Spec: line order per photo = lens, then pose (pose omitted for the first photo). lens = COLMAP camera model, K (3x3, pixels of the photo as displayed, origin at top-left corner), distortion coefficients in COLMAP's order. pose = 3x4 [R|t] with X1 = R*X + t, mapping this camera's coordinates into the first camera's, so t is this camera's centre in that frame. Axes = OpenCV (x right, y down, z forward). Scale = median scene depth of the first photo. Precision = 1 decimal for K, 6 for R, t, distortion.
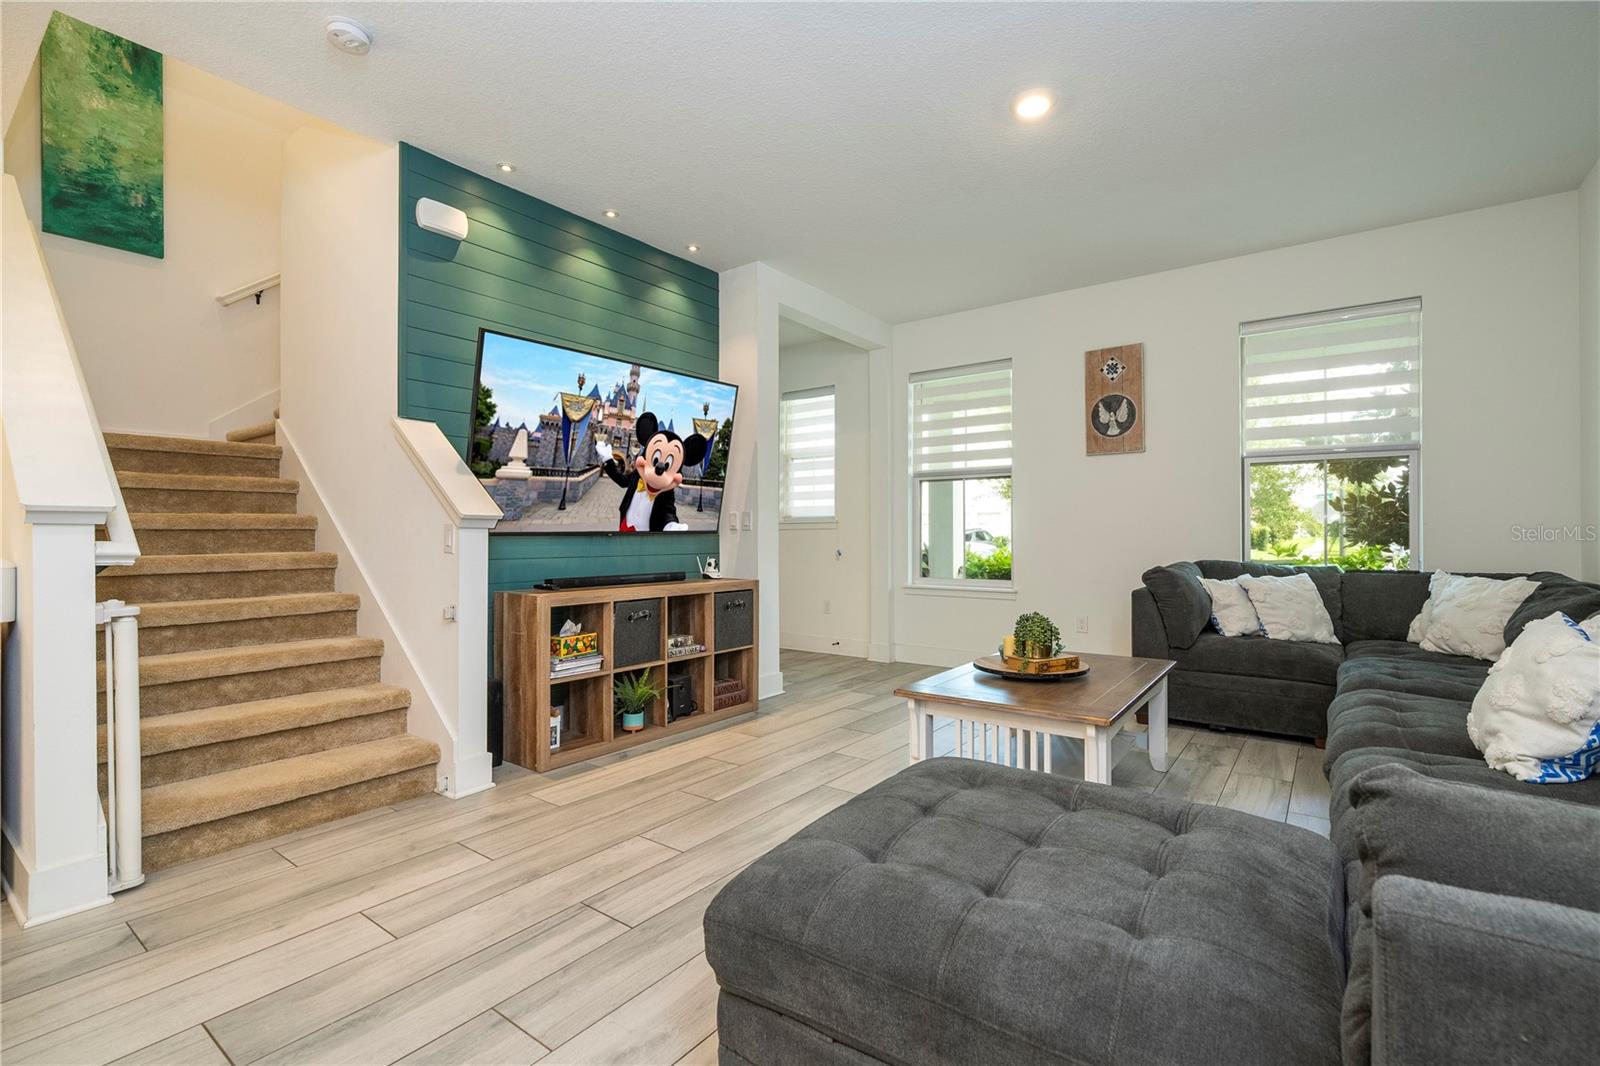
lens RADIAL K [[741.2, 0, 800.0], [0, 741.2, 524.2], [0, 0, 1]] dist [-0.019411, 0.000040]
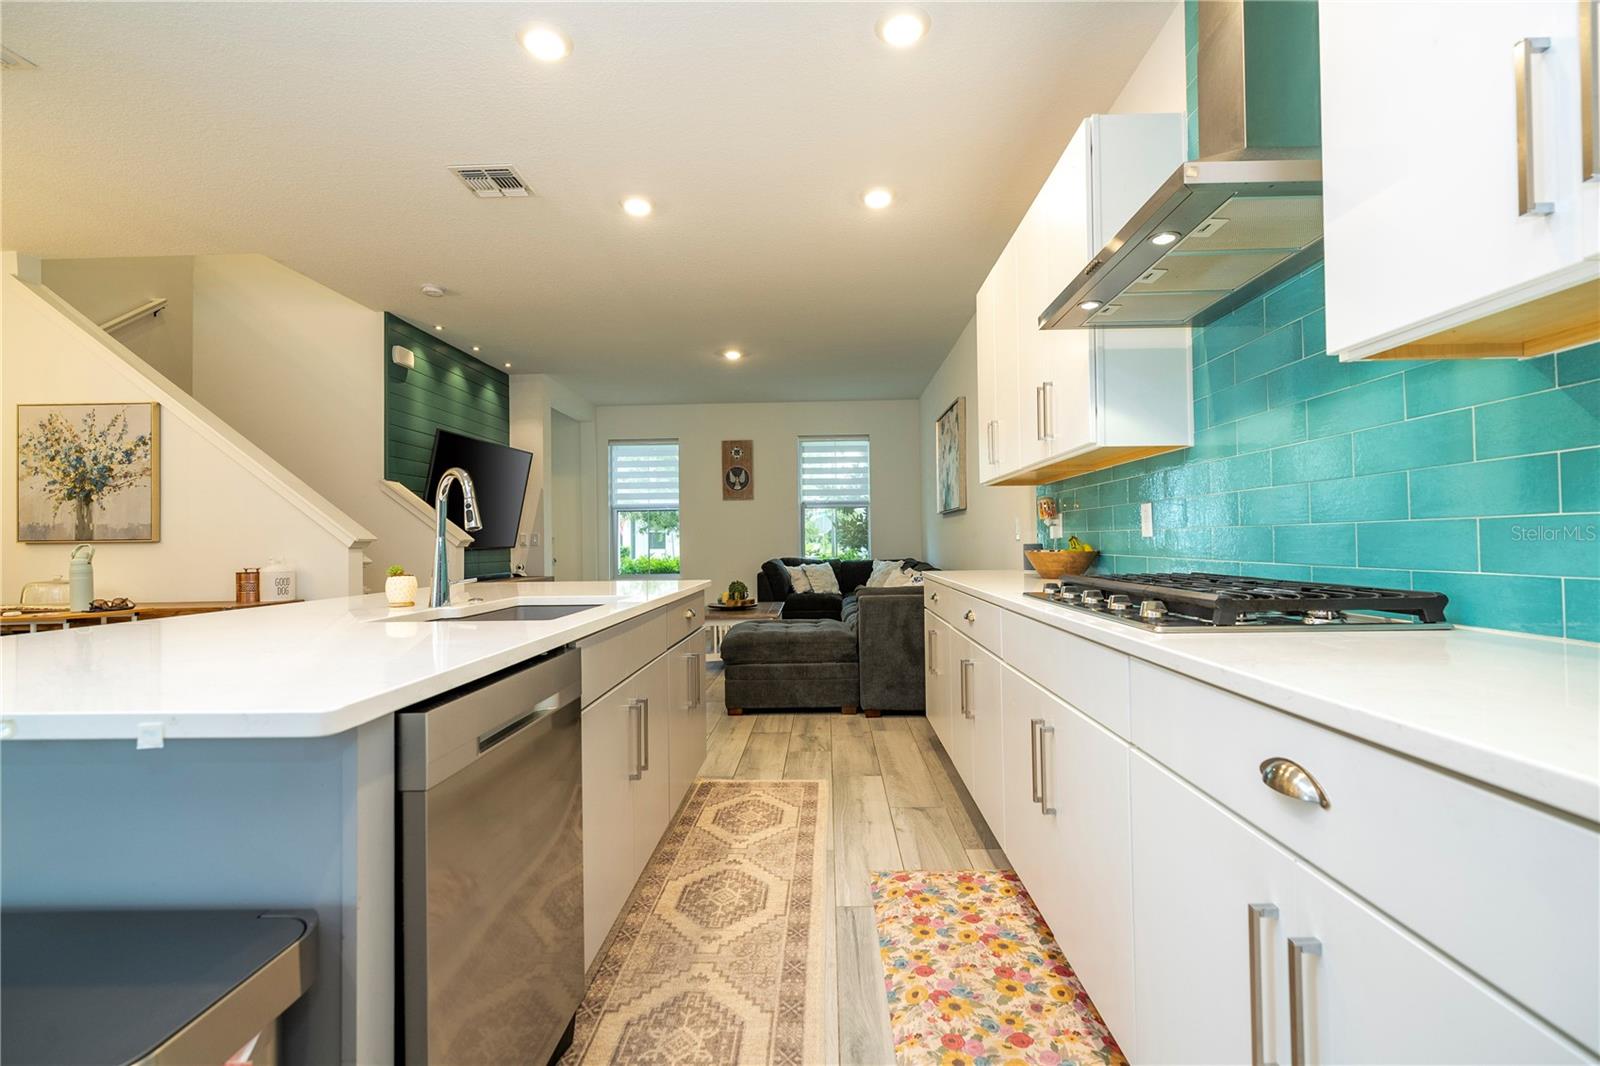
lens RADIAL K [[765.9, 0, 815.4], [0, 765.9, 528.9], [0, 0, 1]] dist [0.033759, 0.000421]
pose [[0.812106, -0.002368, 0.583505, -0.637124], [0.005616, 0.999977, -0.003759, -0.021472], [-0.583482, 0.006329, 0.812101, -0.777311]]
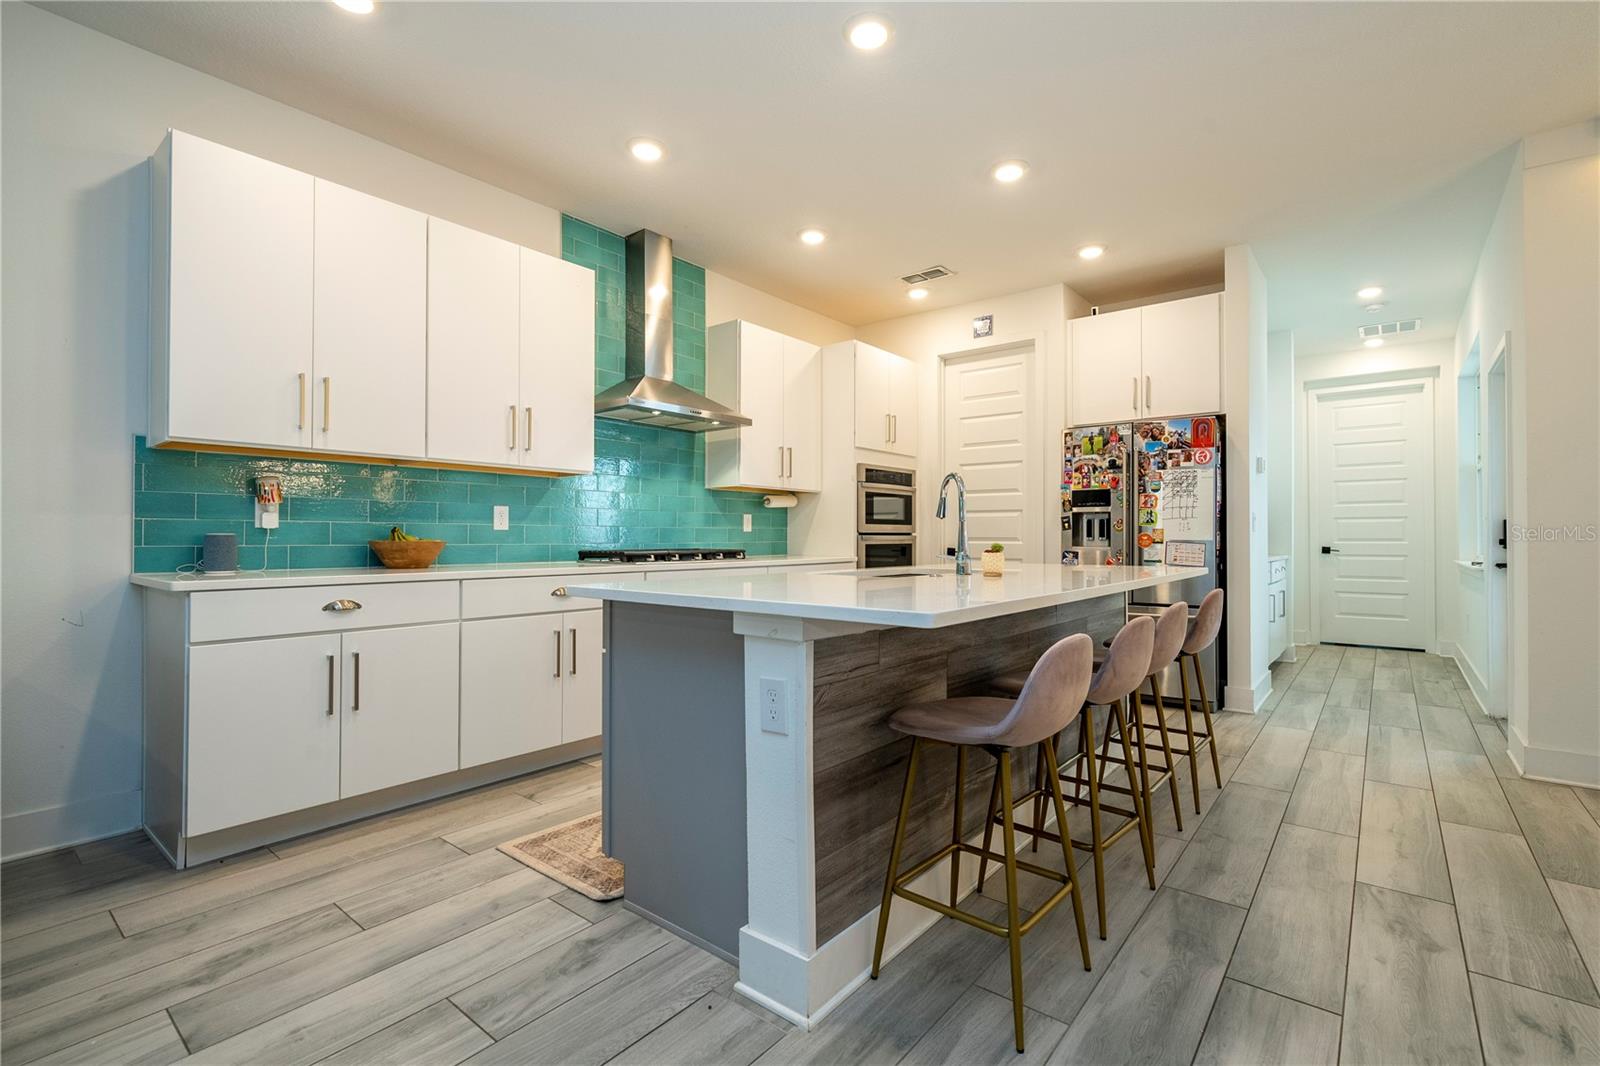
lens RADIAL K [[717.8, 0, 793.4], [0, 717.8, 532.4], [0, 0, 1]] dist [-0.000680, 0.000751]
pose [[-0.999330, -0.003258, 0.036447, -0.382868], [-0.003958, 0.999809, -0.019152, 0.005039], [-0.036378, -0.019283, -0.999152, 0.570218]]
